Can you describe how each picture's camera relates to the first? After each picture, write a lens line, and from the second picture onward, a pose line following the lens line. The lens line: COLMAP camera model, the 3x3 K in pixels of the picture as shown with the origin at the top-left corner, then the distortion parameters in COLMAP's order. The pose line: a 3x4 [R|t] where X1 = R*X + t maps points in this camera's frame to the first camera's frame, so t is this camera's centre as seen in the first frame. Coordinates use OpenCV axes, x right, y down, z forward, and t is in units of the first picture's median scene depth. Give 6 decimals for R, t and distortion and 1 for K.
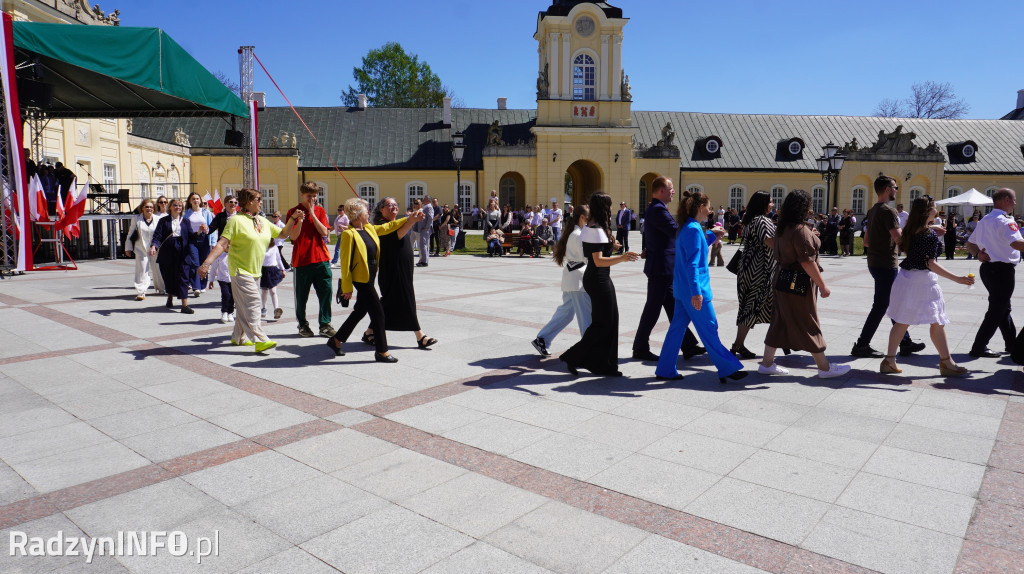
lens RADIAL K [[683.3, 0, 510.2], [0, 683.3, 291.5], [0, 0, 1]] dist [-0.056730, 0.036350]
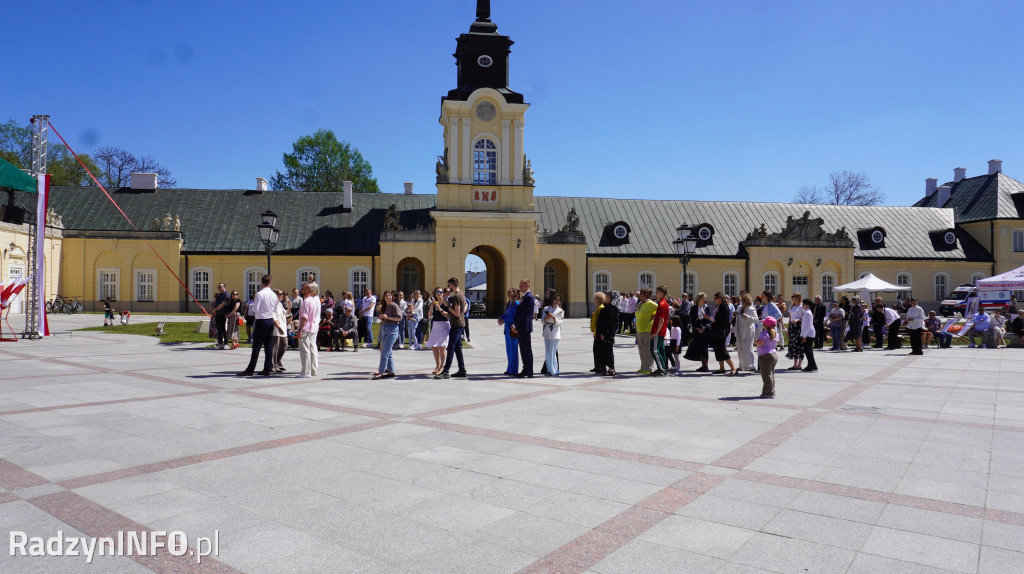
lens RADIAL K [[683.3, 0, 511.8], [0, 683.3, 291.1], [0, 0, 1]] dist [-0.056730, 0.036350]
pose [[0.998520, 0.001984, 0.054341, 0.093760], [0.004929, 0.991920, -0.126769, -0.006114], [-0.054153, 0.126849, 0.990443, 0.049882]]
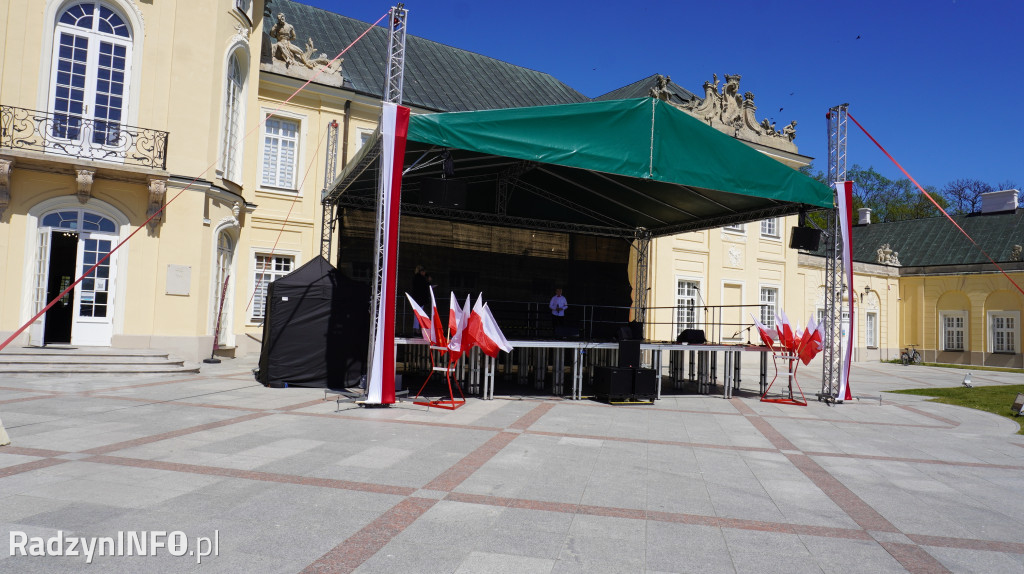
lens RADIAL K [[683.3, 0, 512.2], [0, 683.3, 285.8], [0, 0, 1]] dist [-0.056730, 0.036350]
pose [[0.469036, -0.042302, -0.882165, 0.025545], [-0.136025, 0.983474, -0.119483, -0.026975], [0.872641, 0.176038, 0.455531, 0.206586]]
